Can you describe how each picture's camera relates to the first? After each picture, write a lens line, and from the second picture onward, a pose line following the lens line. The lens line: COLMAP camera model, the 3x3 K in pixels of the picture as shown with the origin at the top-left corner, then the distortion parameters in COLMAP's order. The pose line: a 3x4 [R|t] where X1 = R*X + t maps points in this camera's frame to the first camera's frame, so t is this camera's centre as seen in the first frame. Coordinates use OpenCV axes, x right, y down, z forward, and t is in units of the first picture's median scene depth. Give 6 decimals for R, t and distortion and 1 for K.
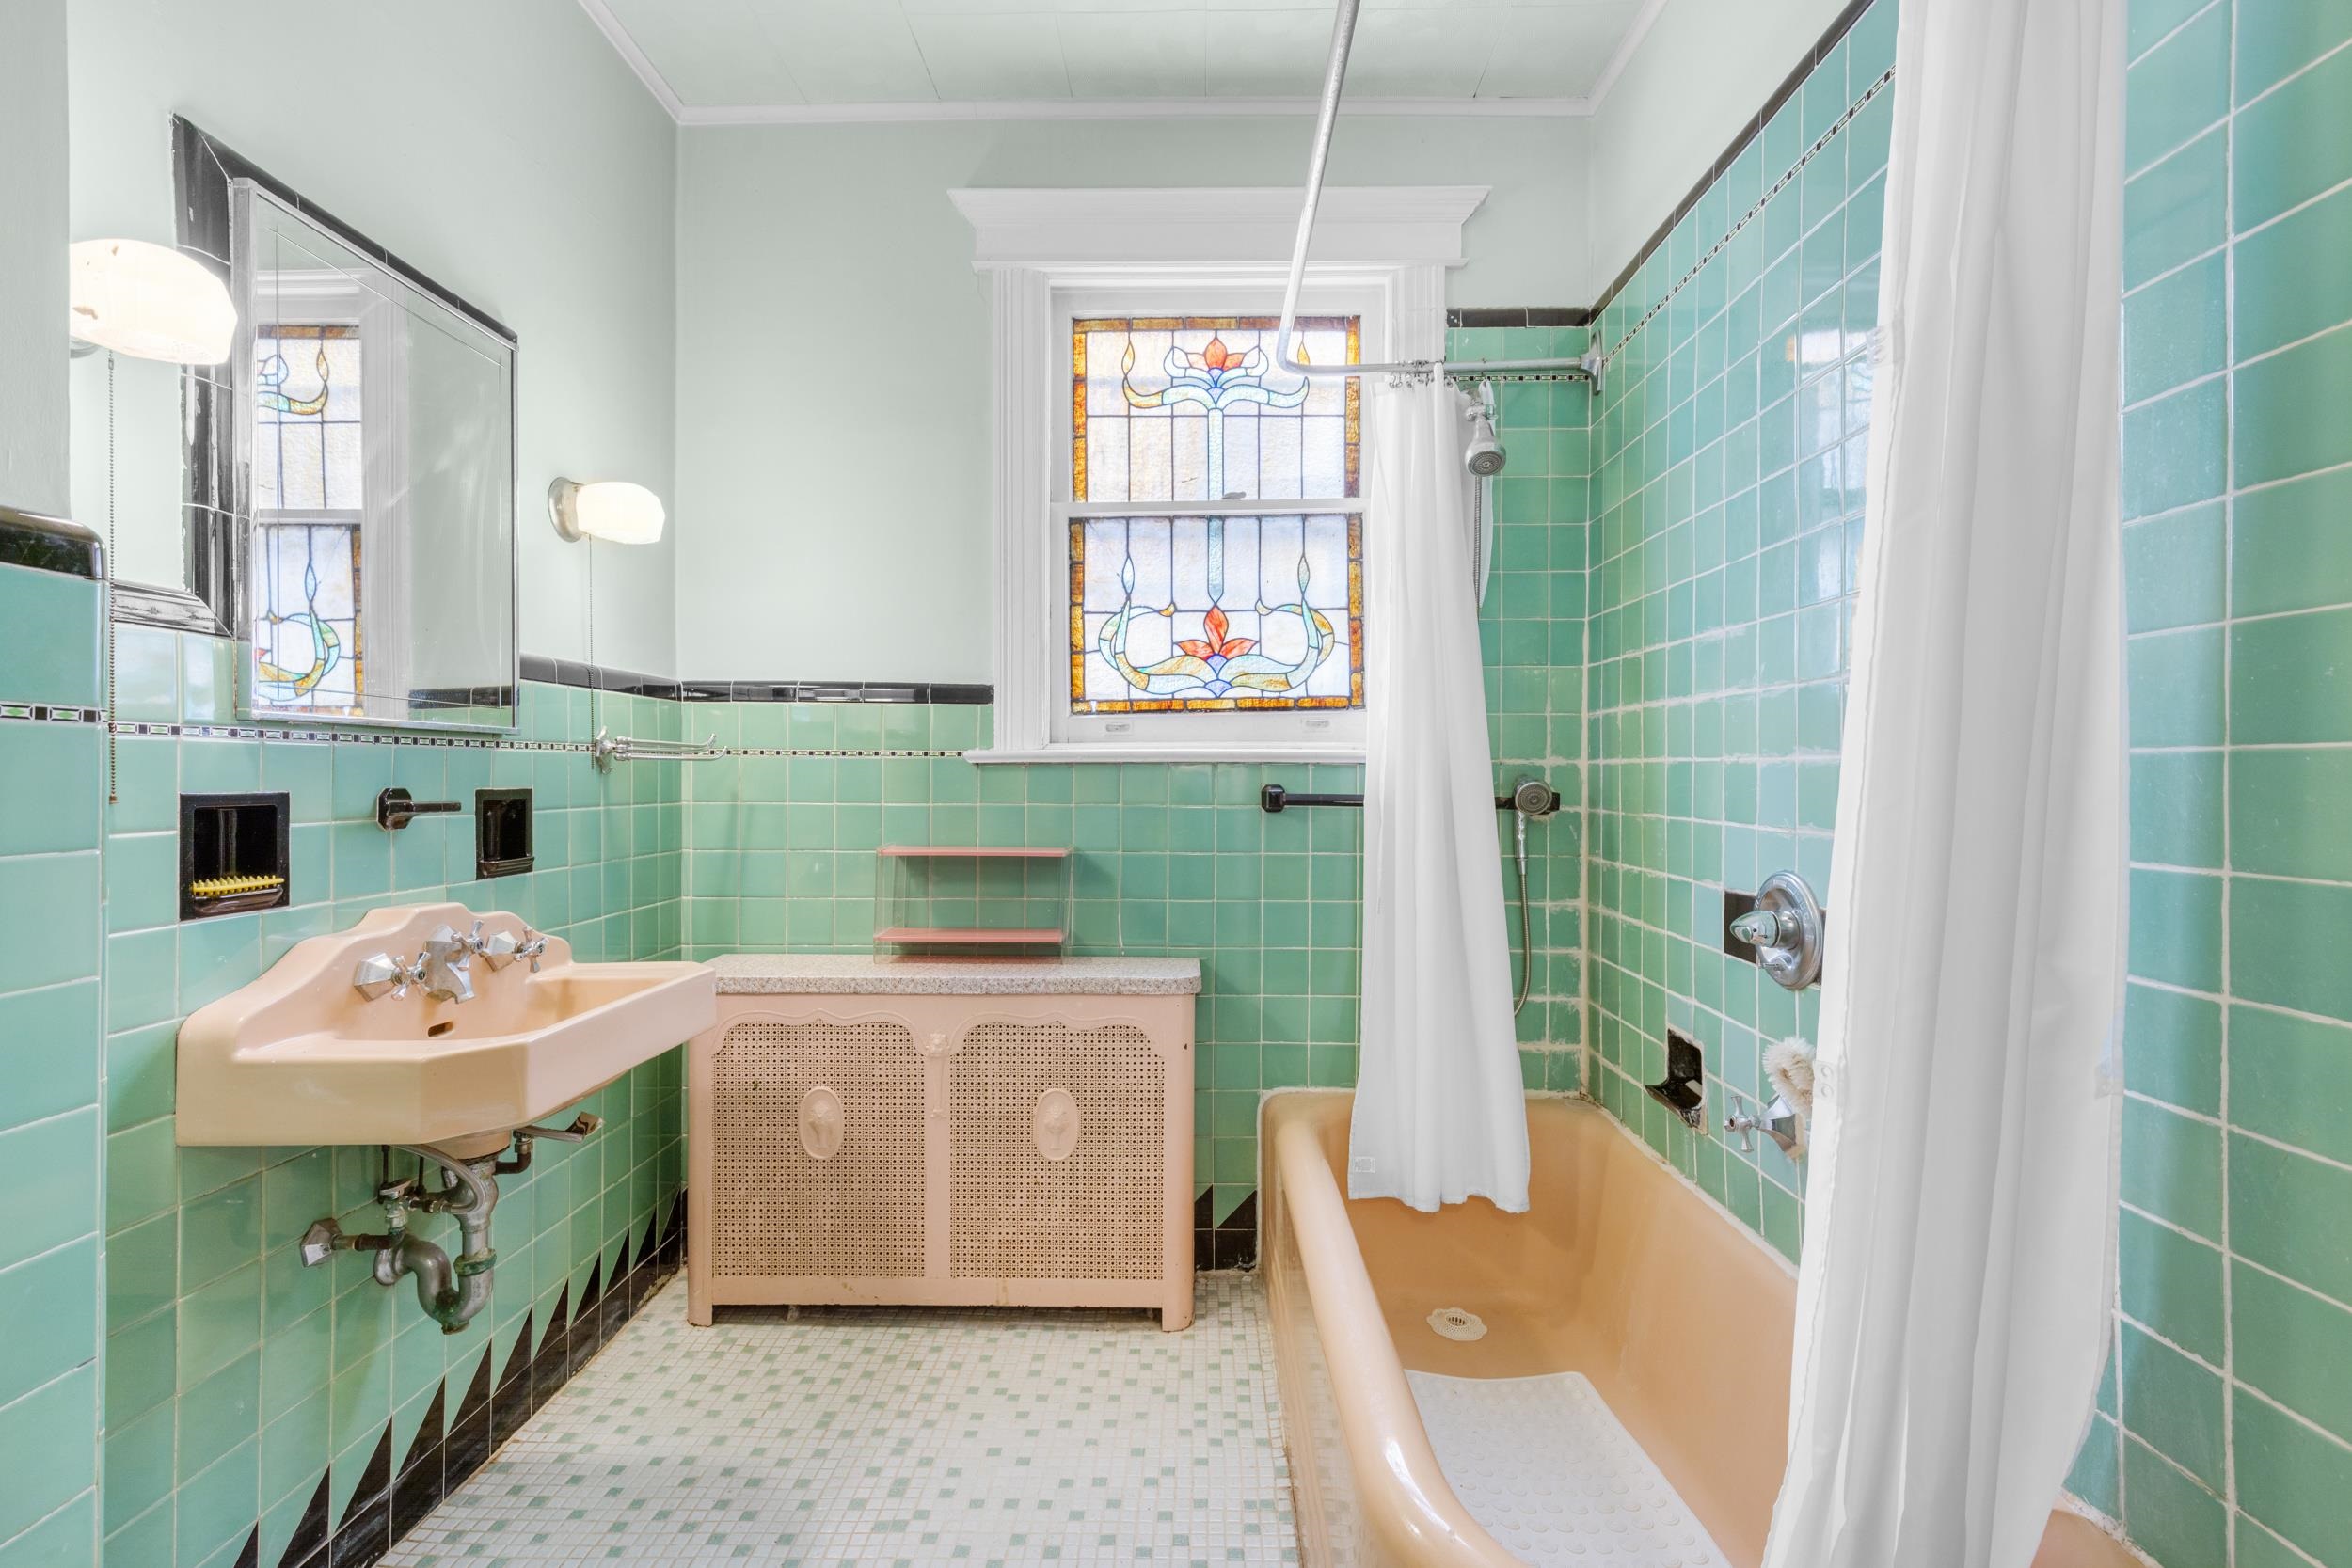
lens RADIAL K [[1065.1, 0, 1174.7], [0, 1065.1, 781.5], [0, 0, 1]] dist [0.008915, -0.001441]
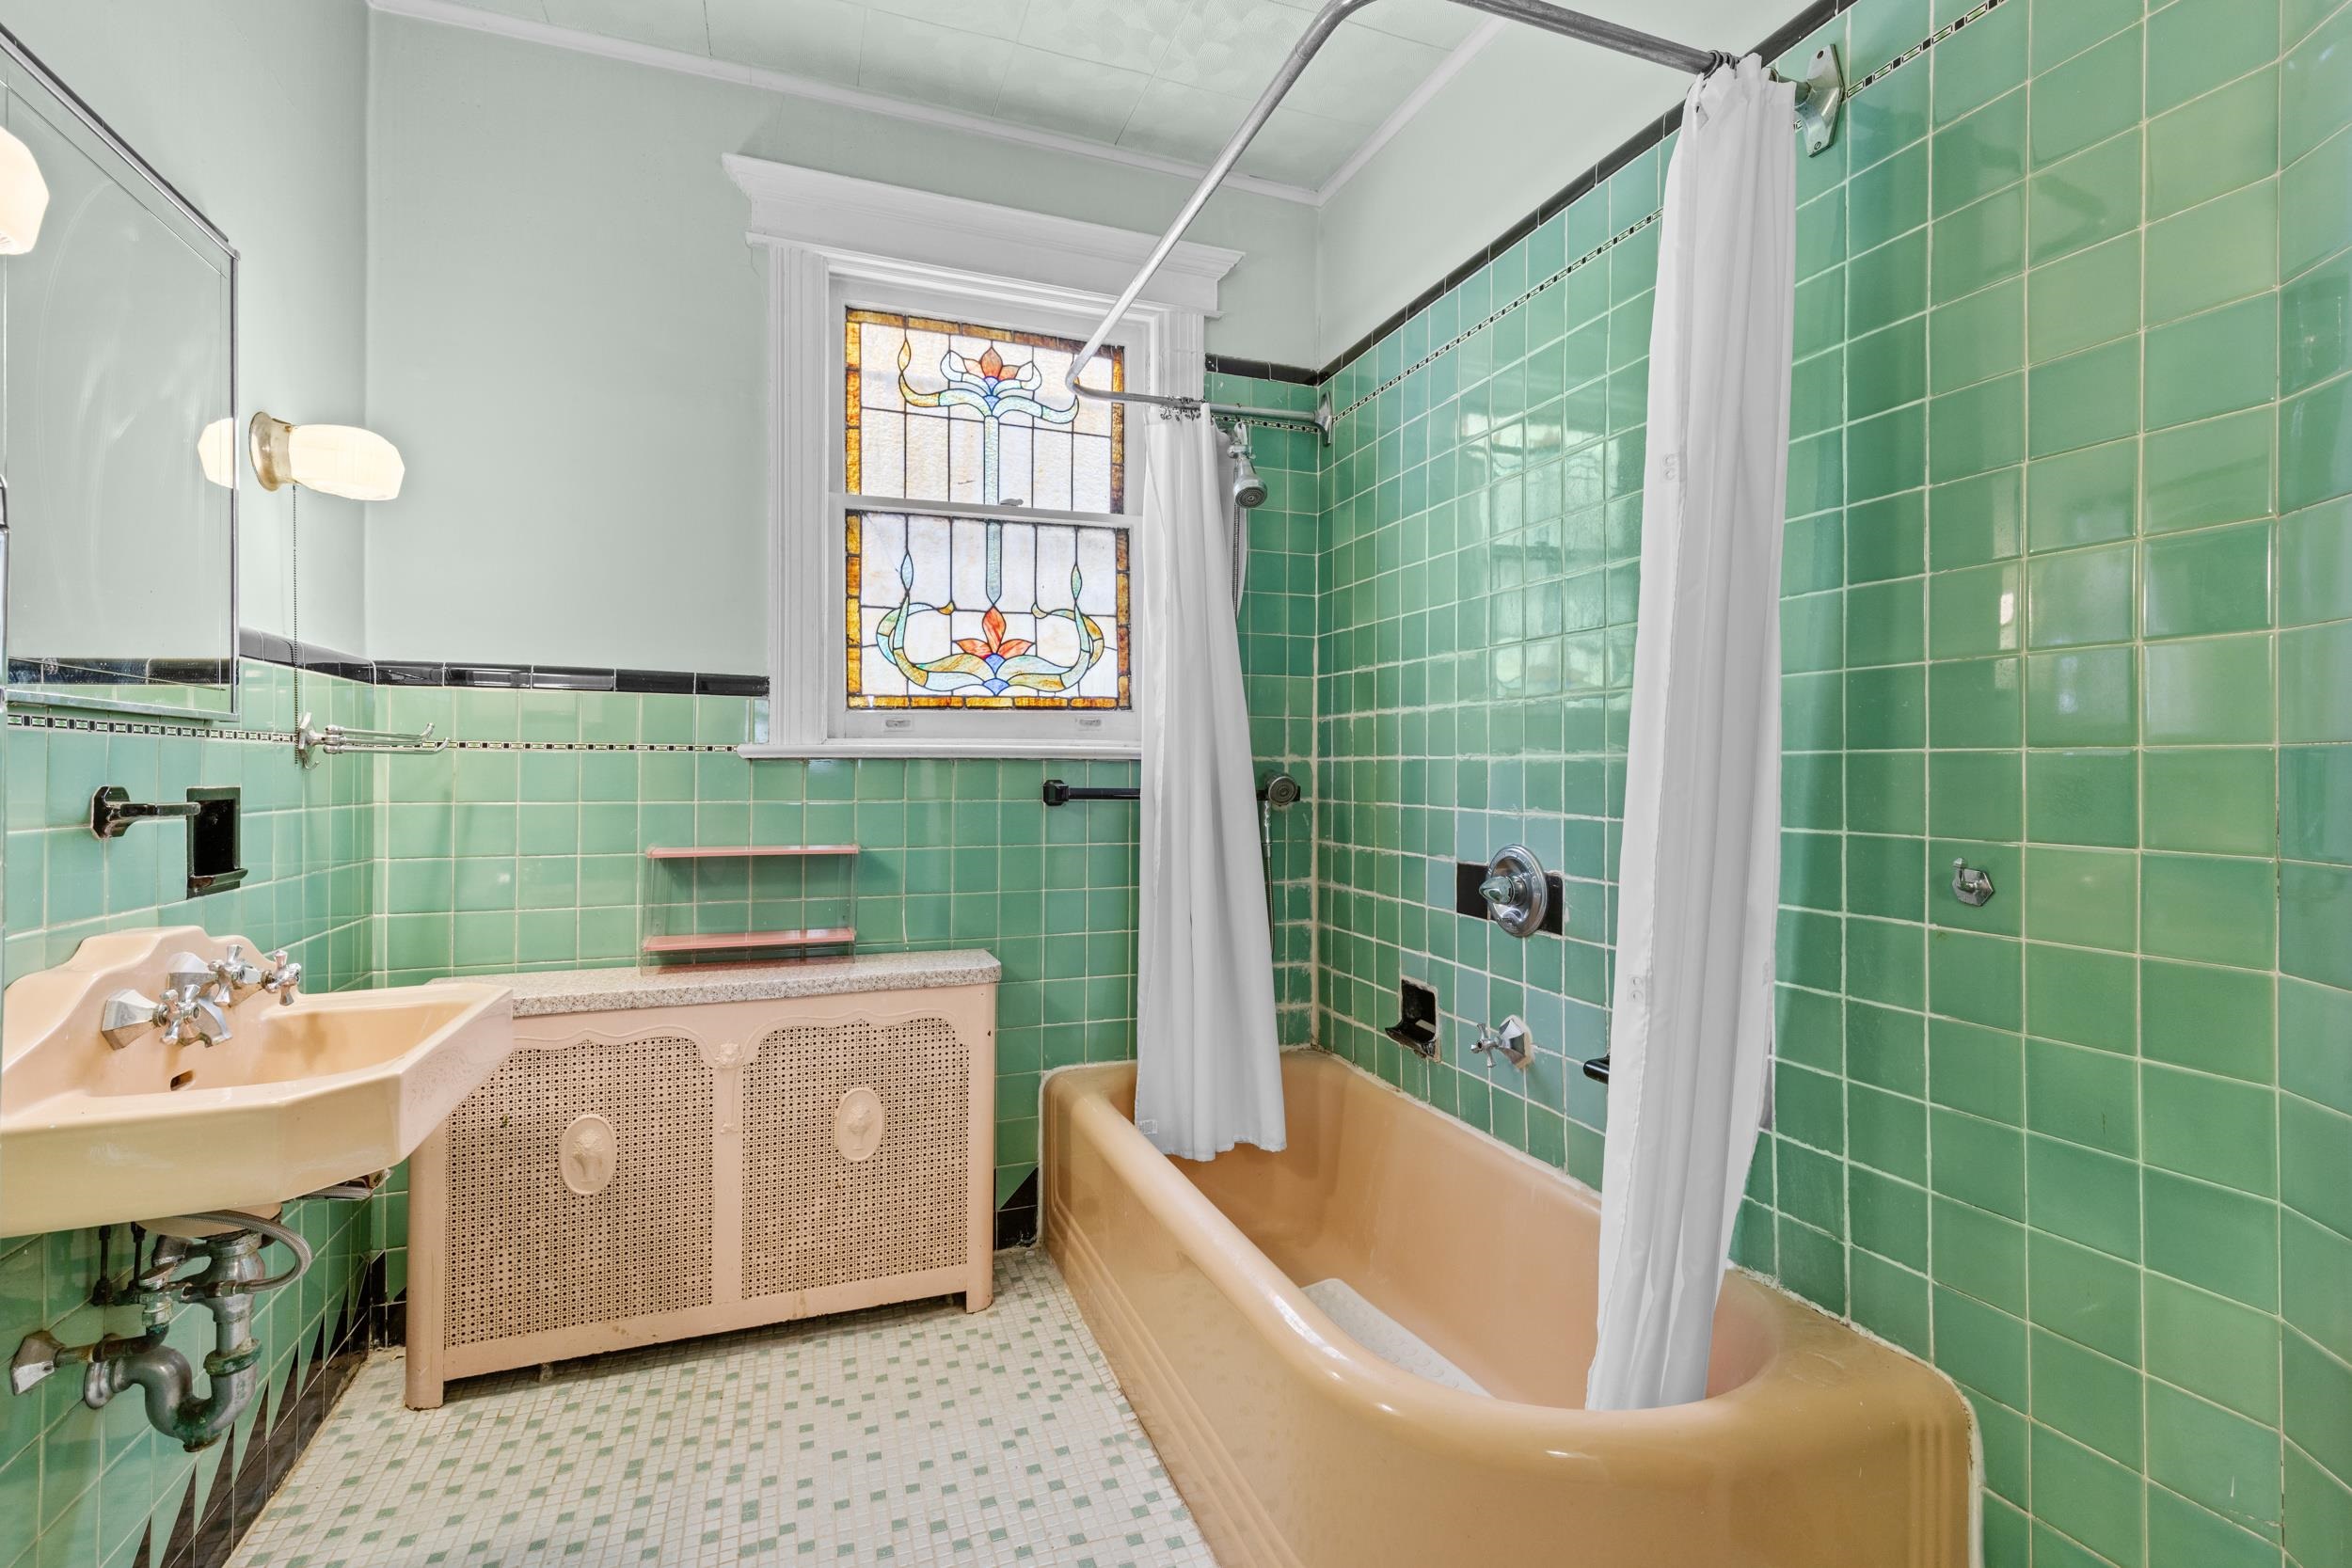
lens RADIAL K [[1065.1, 0, 1190.1], [0, 1065.1, 772.8], [0, 0, 1]] dist [0.008915, -0.001441]
pose [[0.930039, -0.001336, 0.367459, -0.189303], [0.003137, 0.999986, -0.004304, 0.001283], [-0.367448, 0.005155, 0.930030, -0.034360]]
